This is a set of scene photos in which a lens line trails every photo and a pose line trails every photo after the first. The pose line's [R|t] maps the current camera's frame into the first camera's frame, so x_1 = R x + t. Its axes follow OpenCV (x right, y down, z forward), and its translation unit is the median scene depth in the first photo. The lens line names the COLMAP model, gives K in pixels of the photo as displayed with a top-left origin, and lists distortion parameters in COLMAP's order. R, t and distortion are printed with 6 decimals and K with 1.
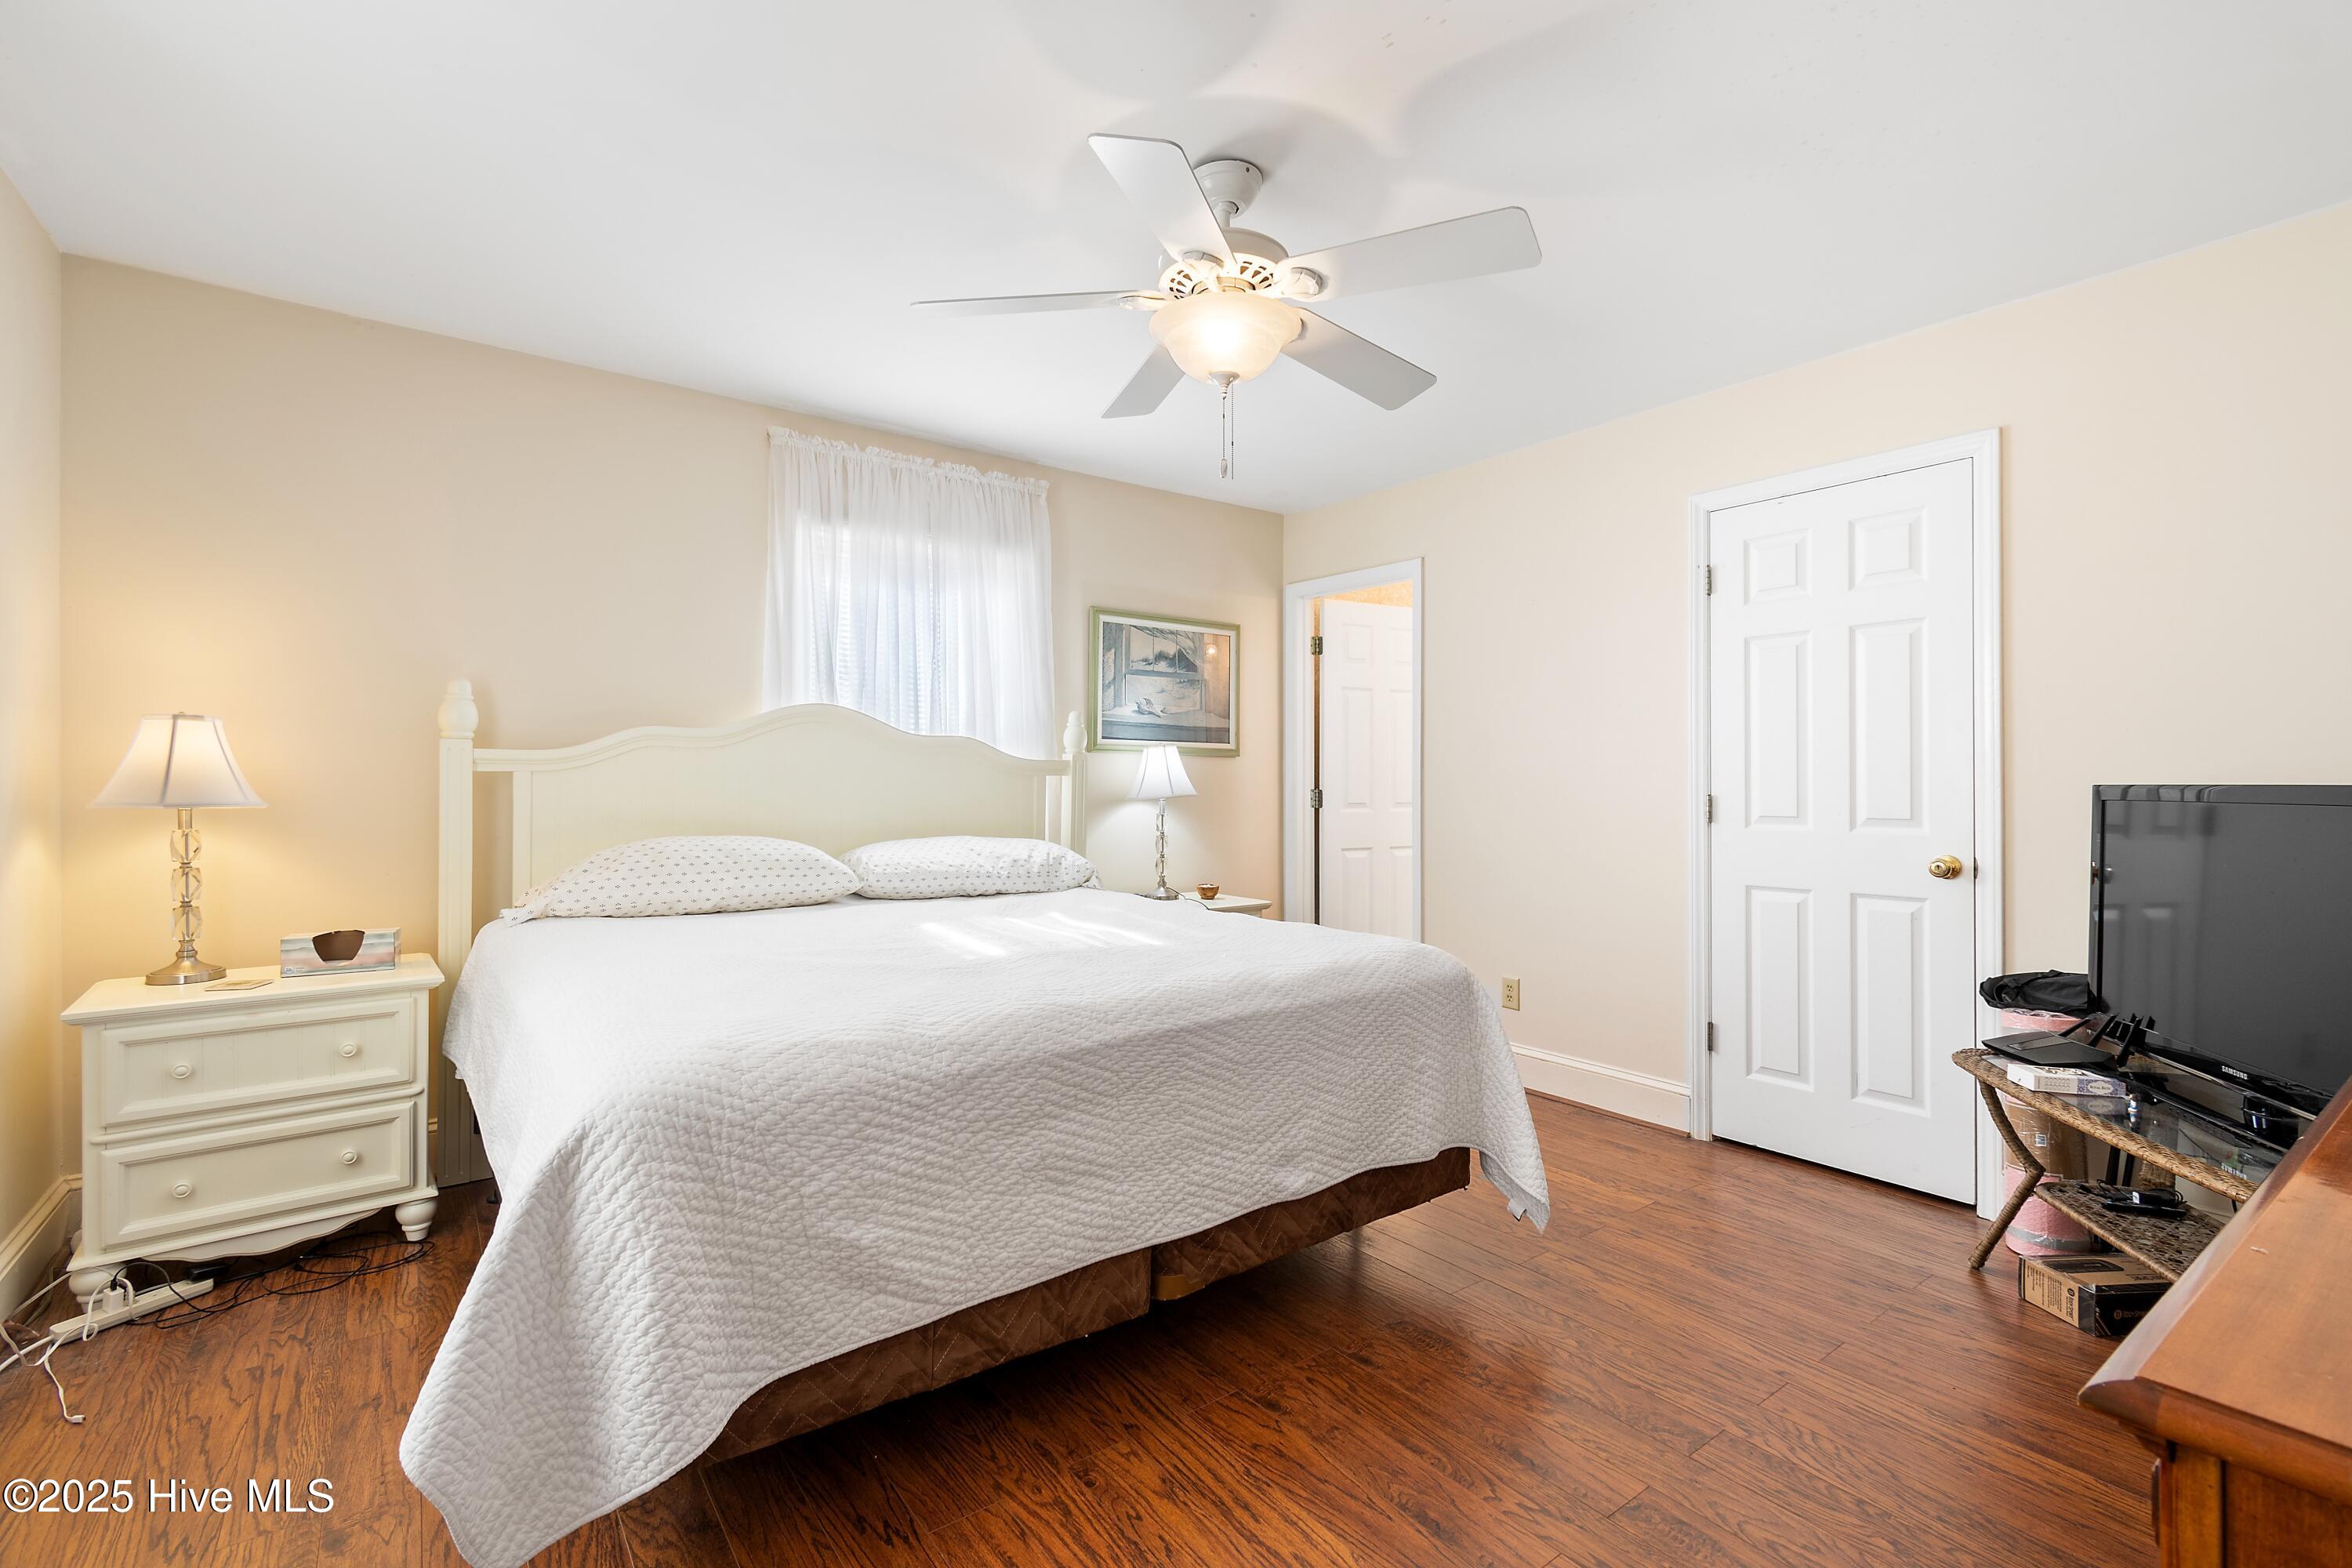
lens RADIAL K [[1031.6, 0, 1180.7], [0, 1031.6, 778.3], [0, 0, 1]] dist [0.001561, 0.000210]
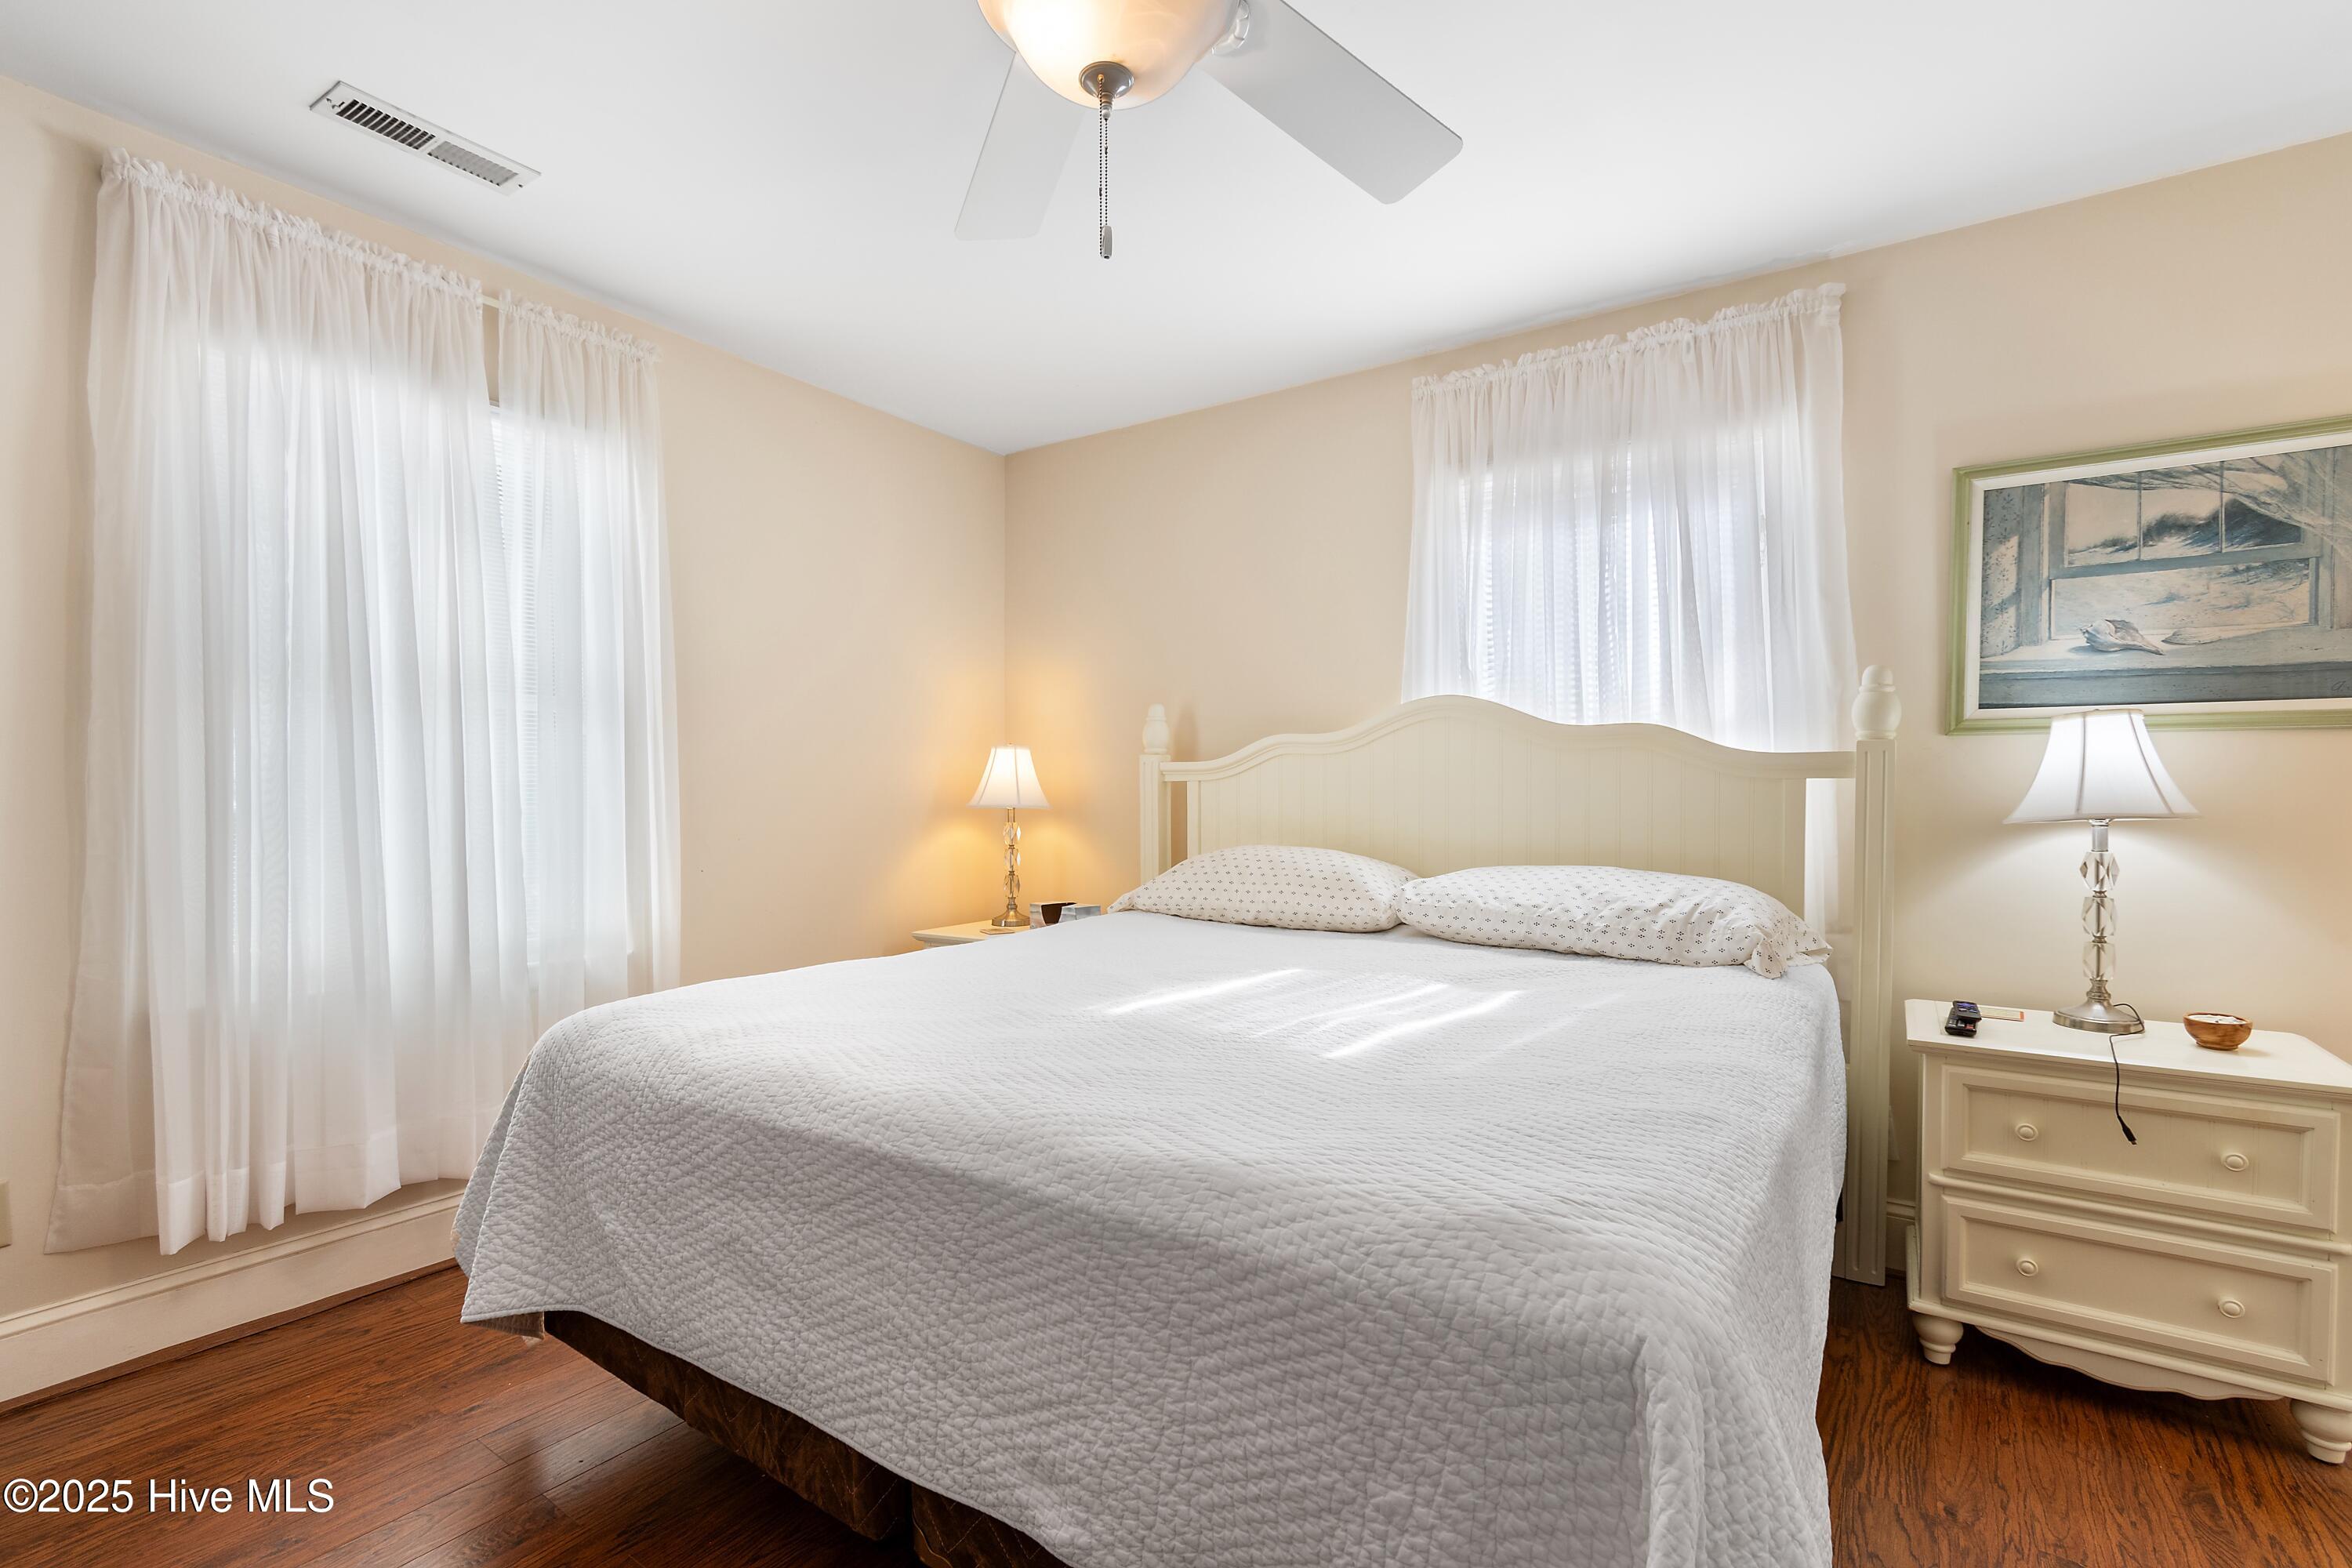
lens RADIAL K [[1060.8, 0, 1224.0], [0, 1060.8, 811.3], [0, 0, 1]] dist [0.000483, -0.000068]
pose [[0.327553, 0.014713, -0.944718, 0.380757], [0.003716, 0.999851, 0.016860, 0.005583], [0.944826, -0.009033, 0.327449, 0.524742]]
